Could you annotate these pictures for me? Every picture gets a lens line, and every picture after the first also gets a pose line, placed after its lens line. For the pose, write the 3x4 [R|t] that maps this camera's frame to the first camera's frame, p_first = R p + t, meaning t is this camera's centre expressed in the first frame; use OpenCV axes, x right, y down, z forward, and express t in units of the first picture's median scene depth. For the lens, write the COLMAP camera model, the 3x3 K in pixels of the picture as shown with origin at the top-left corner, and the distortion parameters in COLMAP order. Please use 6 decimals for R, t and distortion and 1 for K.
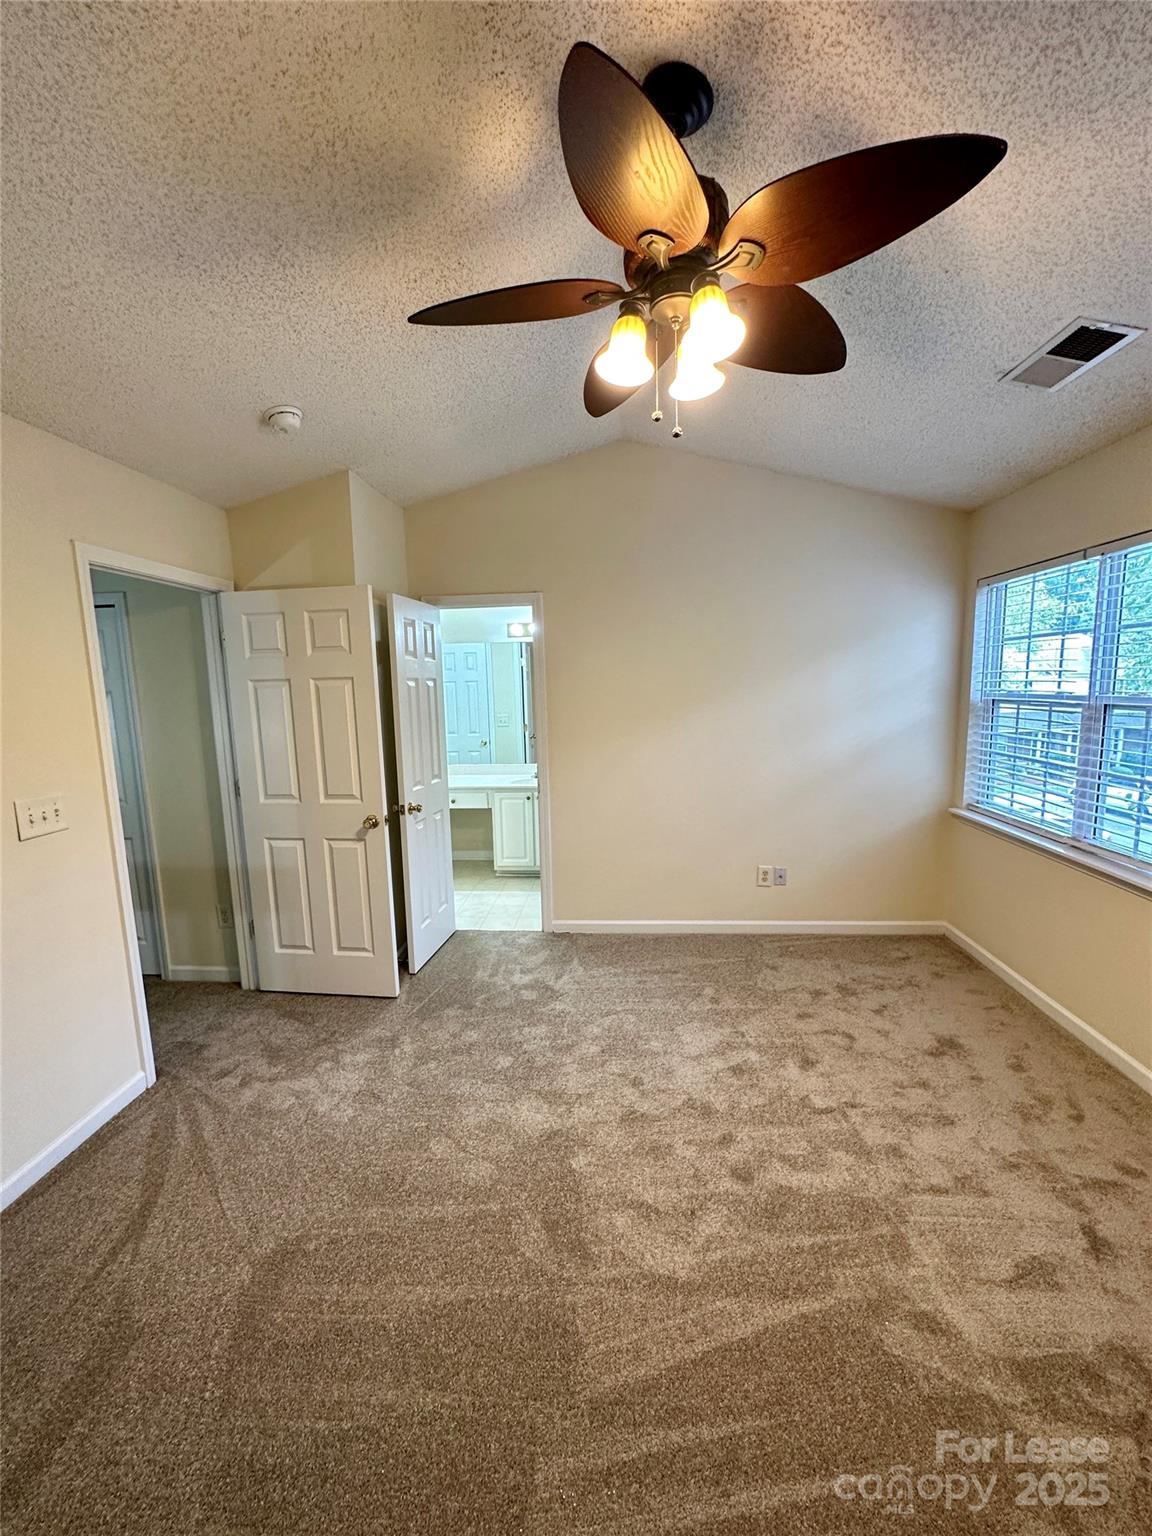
lens RADIAL K [[618.4, 0, 568.6], [0, 618.4, 774.5], [0, 0, 1]] dist [-0.003065, -0.000063]
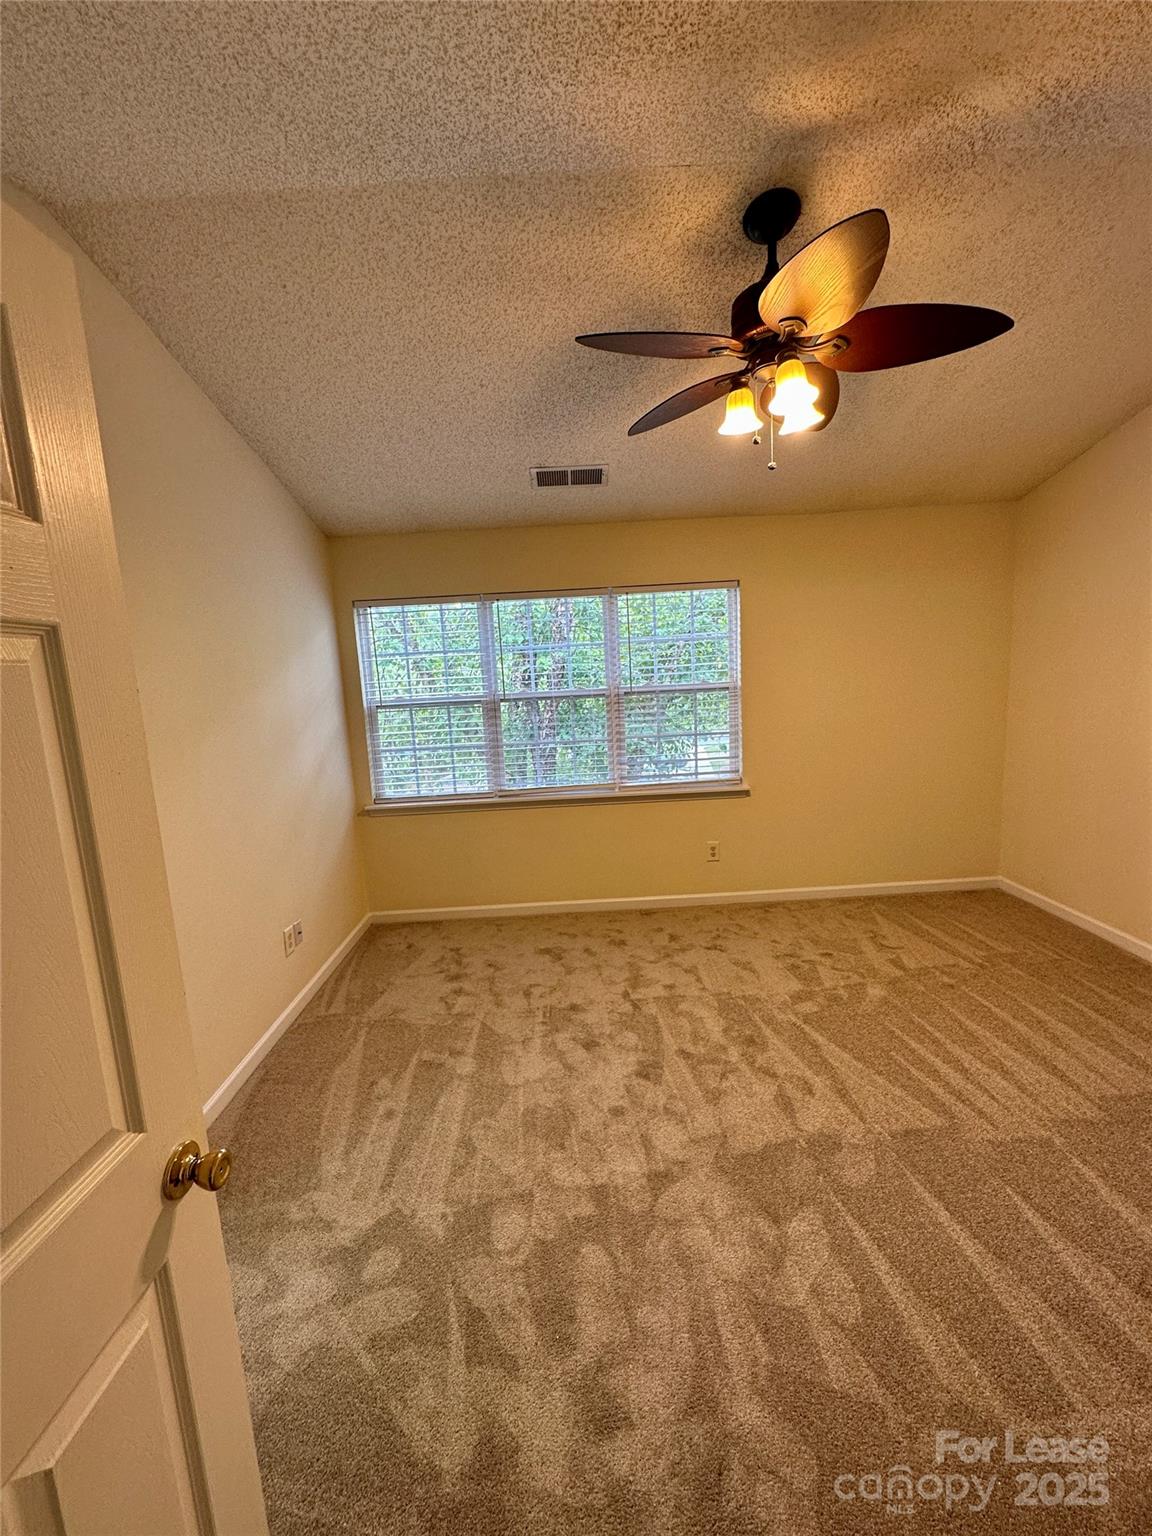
lens RADIAL K [[618.4, 0, 570.5], [0, 618.4, 764.9], [0, 0, 1]] dist [-0.003065, -0.000063]
pose [[-0.089815, -0.107488, 0.990141, -0.617458], [0.205927, 0.970672, 0.124054, -0.100384], [-0.974437, 0.215038, -0.065046, 0.873222]]
